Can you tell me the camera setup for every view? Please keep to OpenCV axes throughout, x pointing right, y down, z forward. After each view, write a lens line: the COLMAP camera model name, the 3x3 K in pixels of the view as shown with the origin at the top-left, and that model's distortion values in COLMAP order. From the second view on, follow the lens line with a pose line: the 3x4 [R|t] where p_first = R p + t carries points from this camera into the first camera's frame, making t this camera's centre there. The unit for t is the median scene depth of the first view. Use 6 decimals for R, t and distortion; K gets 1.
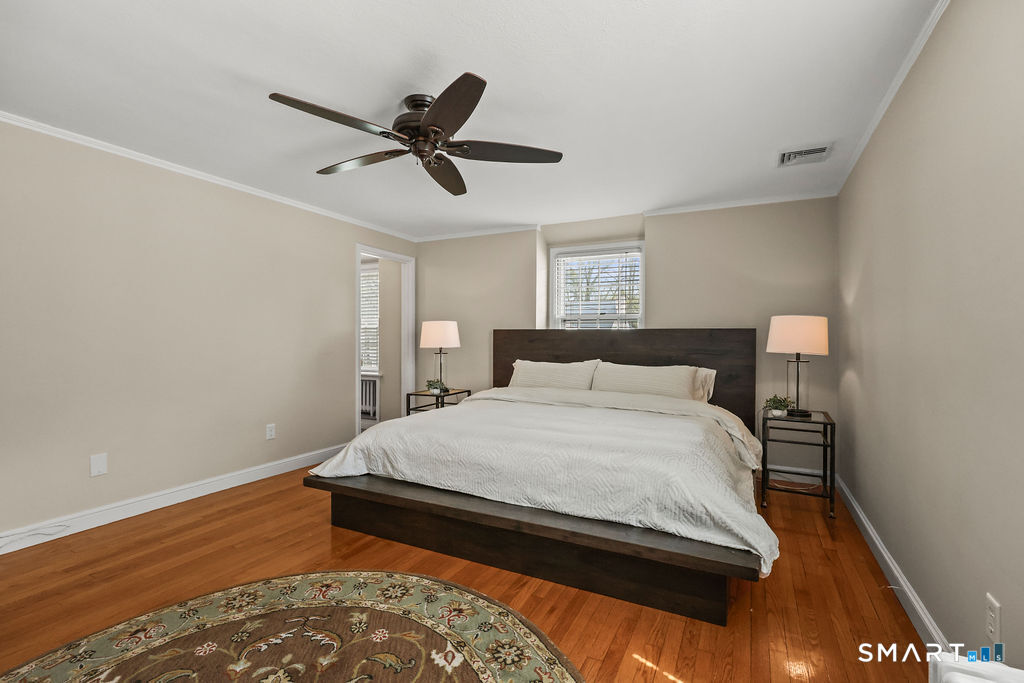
lens RADIAL K [[461.5, 0, 513.1], [0, 461.5, 348.0], [0, 0, 1]] dist [-0.000087, 0.000183]
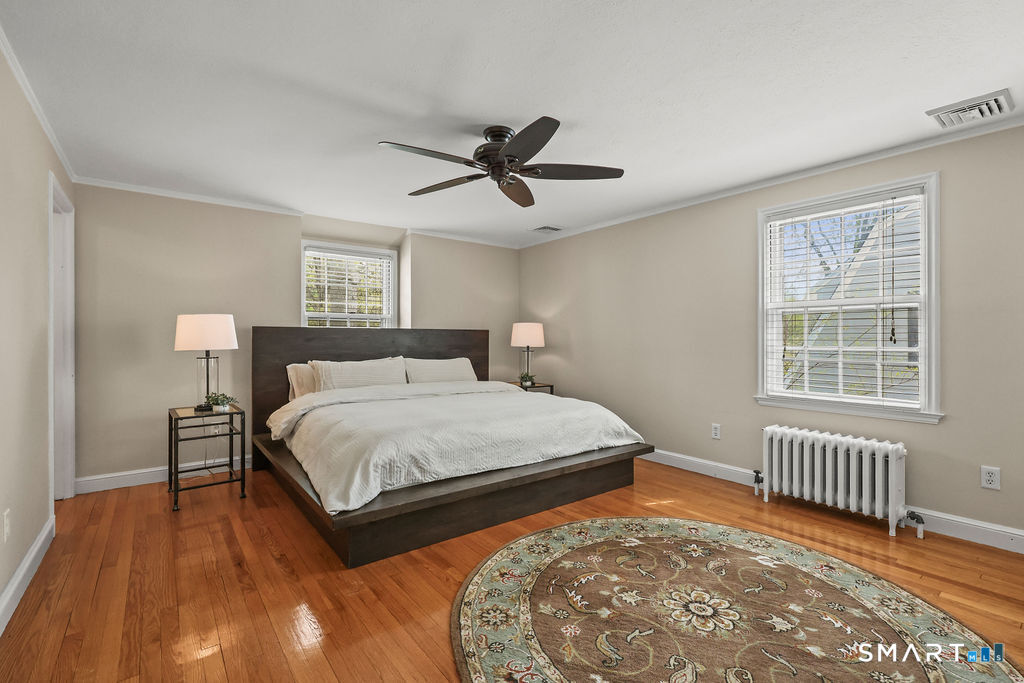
lens RADIAL K [[466.7, 0, 514.3], [0, 466.7, 335.0], [0, 0, 1]] dist [0.000524, -0.000060]
pose [[0.430170, 0.002214, 0.902745, -1.279348], [0.015196, 0.999838, -0.009693, -0.018850], [-0.902620, 0.017888, 0.430067, 0.481697]]
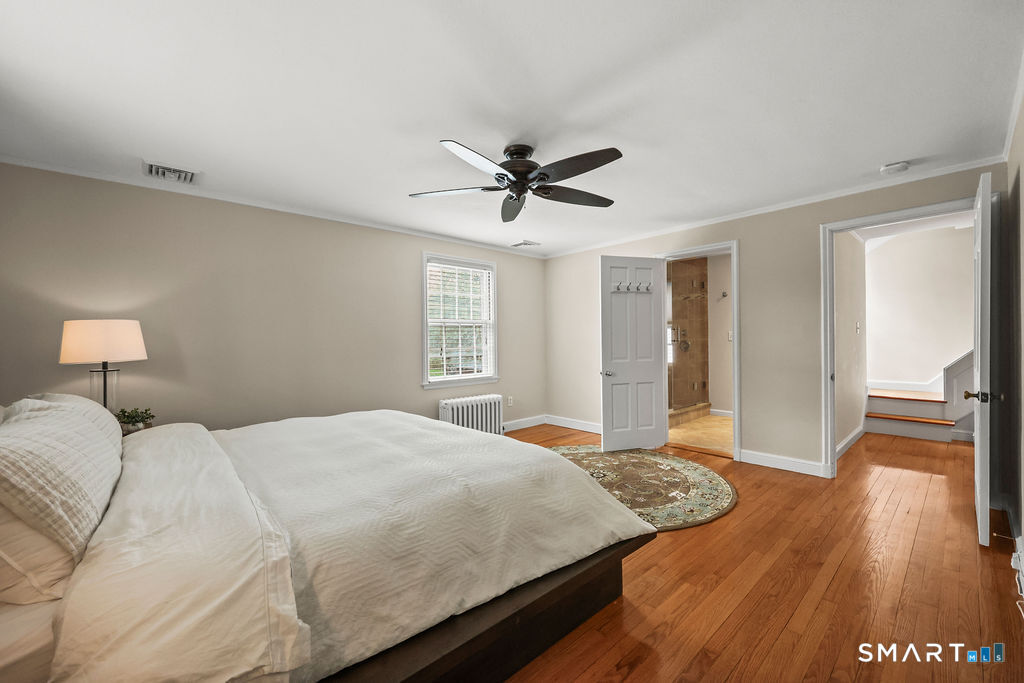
lens RADIAL K [[415.3, 0, 519.3], [0, 415.3, 340.4], [0, 0, 1]] dist [-0.000666, 0.000081]
pose [[-0.938590, 0.009738, 0.344897, -0.599625], [0.015657, 0.999774, 0.014379, -0.042092], [-0.344679, 0.018896, -0.938530, 2.117761]]
